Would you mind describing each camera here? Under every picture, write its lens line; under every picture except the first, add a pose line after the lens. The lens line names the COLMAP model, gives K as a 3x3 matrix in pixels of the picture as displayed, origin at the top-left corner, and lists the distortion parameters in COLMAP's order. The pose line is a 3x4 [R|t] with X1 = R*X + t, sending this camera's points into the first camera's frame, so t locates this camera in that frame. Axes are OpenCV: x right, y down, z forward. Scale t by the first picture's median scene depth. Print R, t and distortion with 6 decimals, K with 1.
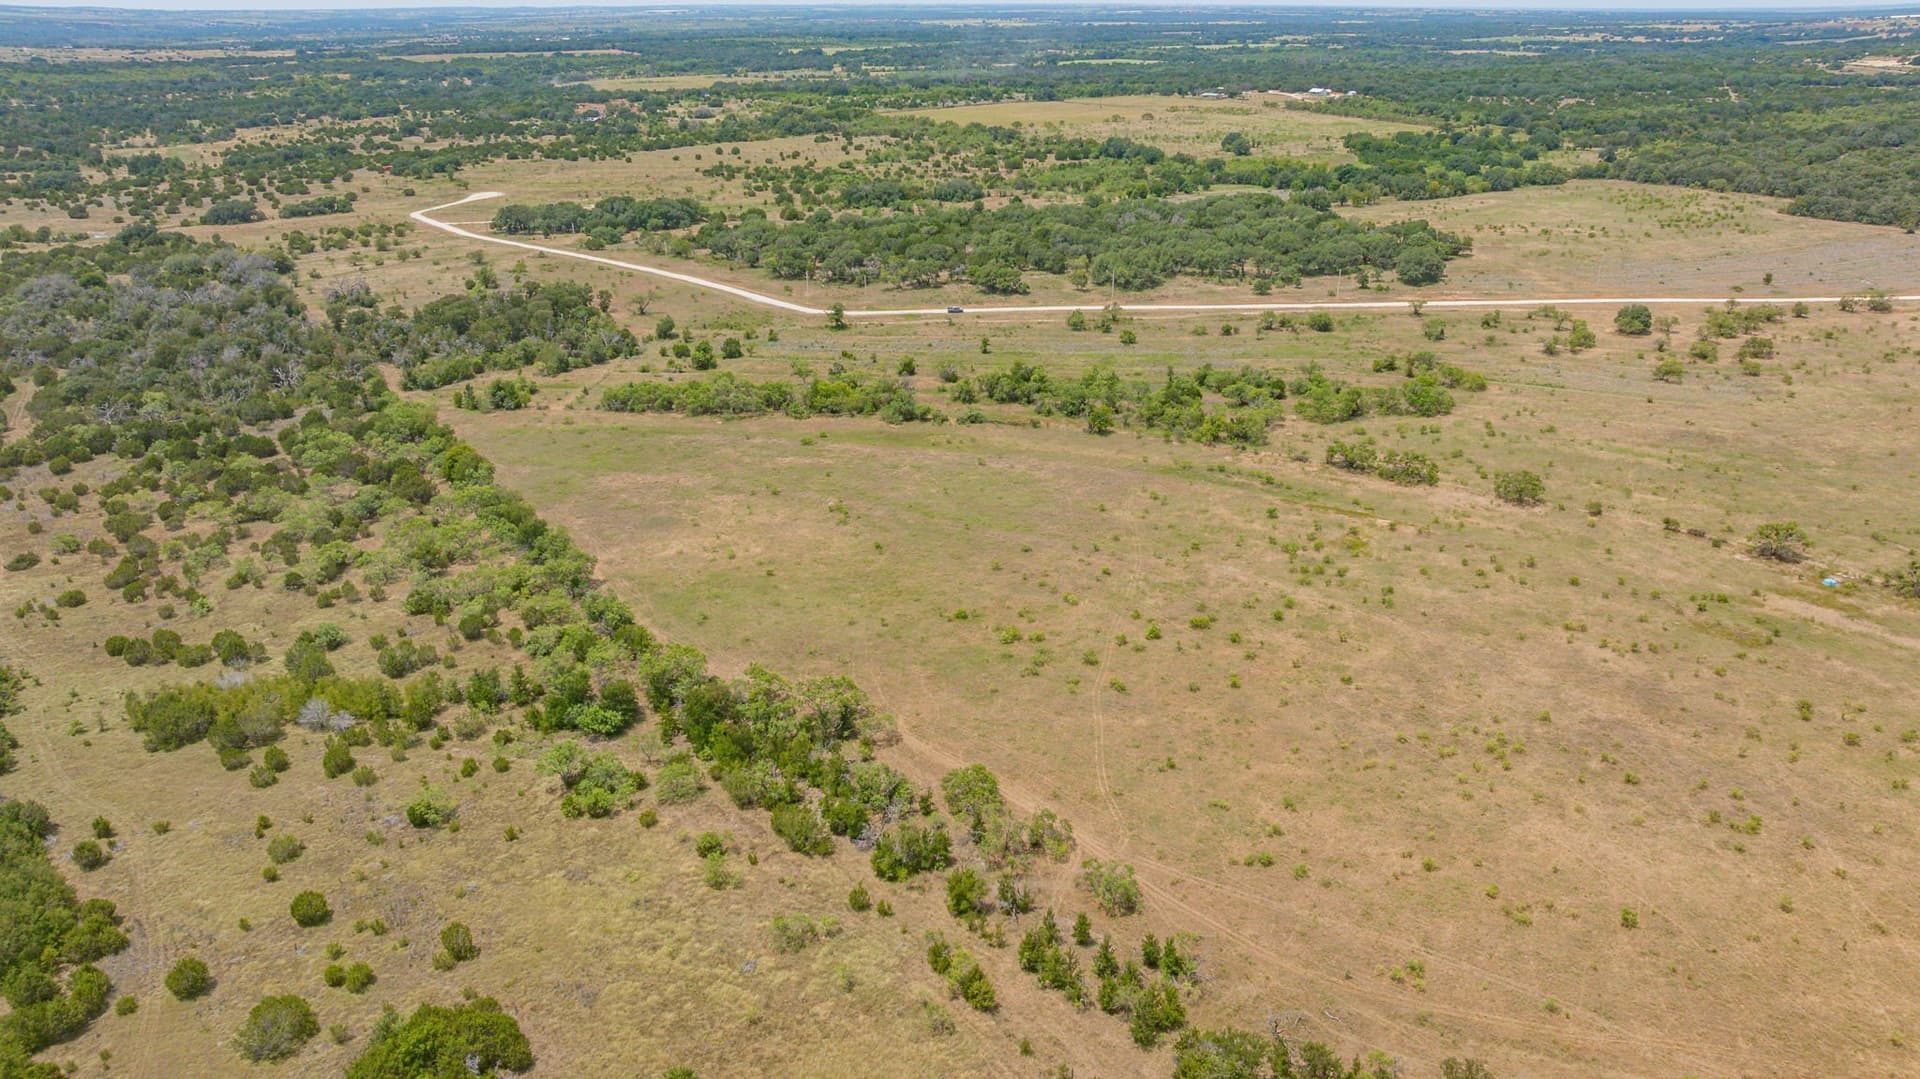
lens RADIAL K [[1354.9, 0, 957.1], [0, 1354.9, 541.7], [0, 0, 1]] dist [-0.037659, 0.031286]
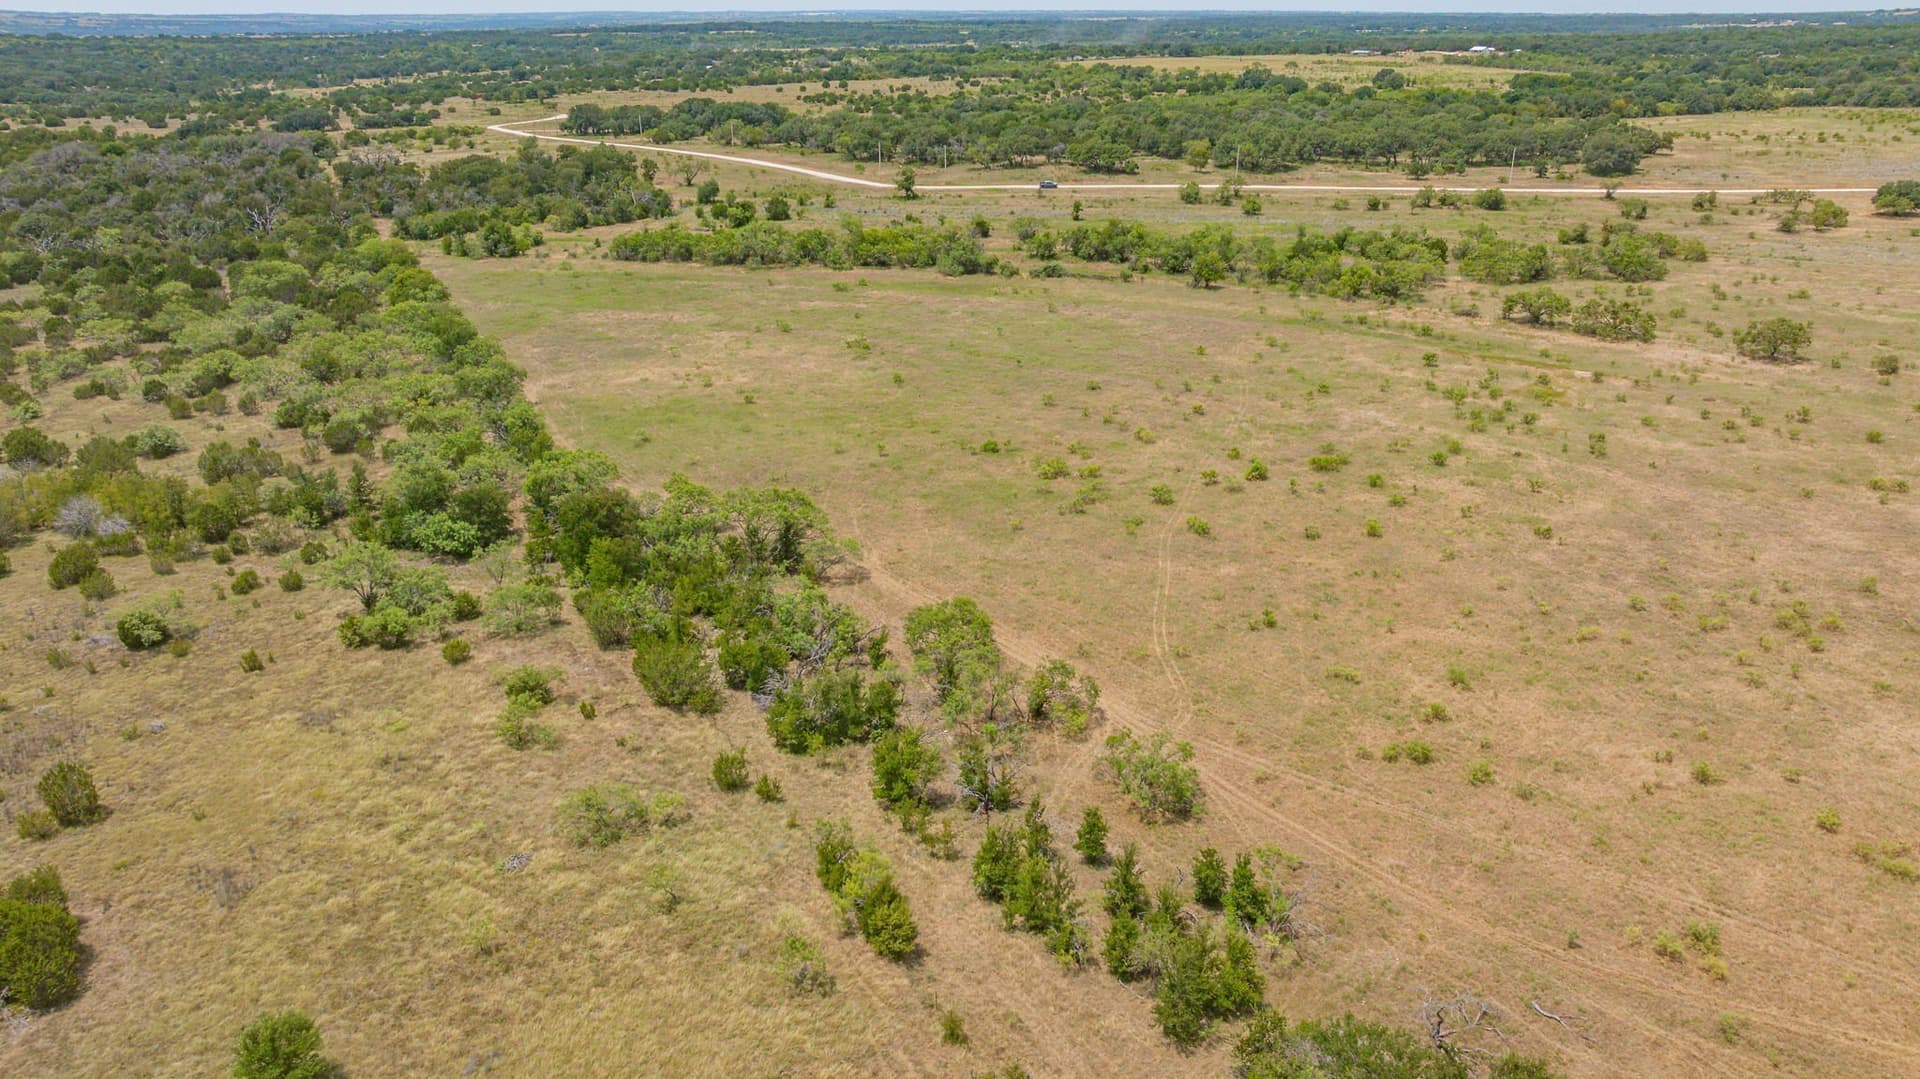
lens RADIAL K [[1354.9, 0, 961.5], [0, 1354.9, 543.6], [0, 0, 1]] dist [-0.037659, 0.031286]
pose [[0.995130, 0.039236, -0.090426, 0.053166], [-0.039735, 0.999203, -0.003719, 0.105028], [0.090208, 0.007293, 0.995896, 0.265511]]
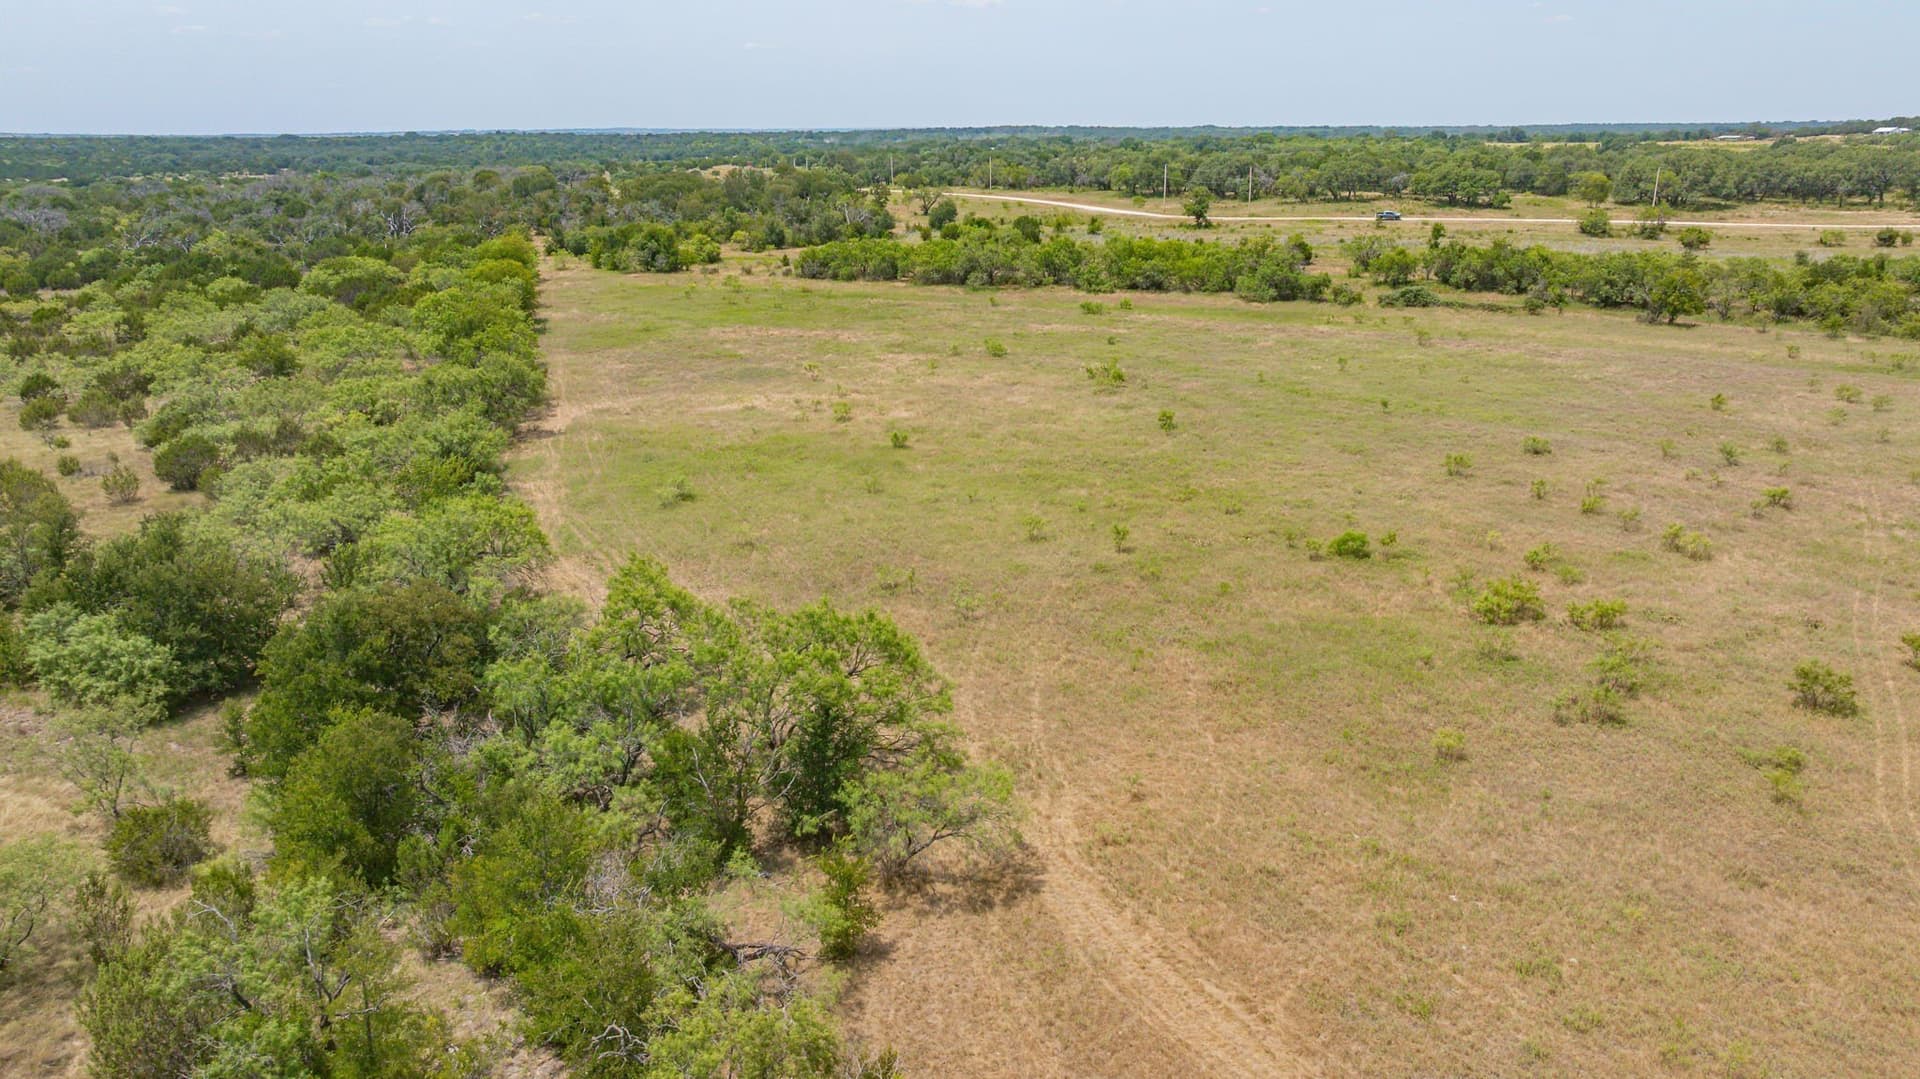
lens RADIAL K [[1354.9, 0, 963.3], [0, 1354.9, 529.2], [0, 0, 1]] dist [-0.037659, 0.031286]
pose [[0.953495, 0.086477, -0.288735, 0.007398], [-0.113429, 0.990486, -0.077924, 0.084420], [0.279250, 0.107051, 0.954233, 0.619069]]
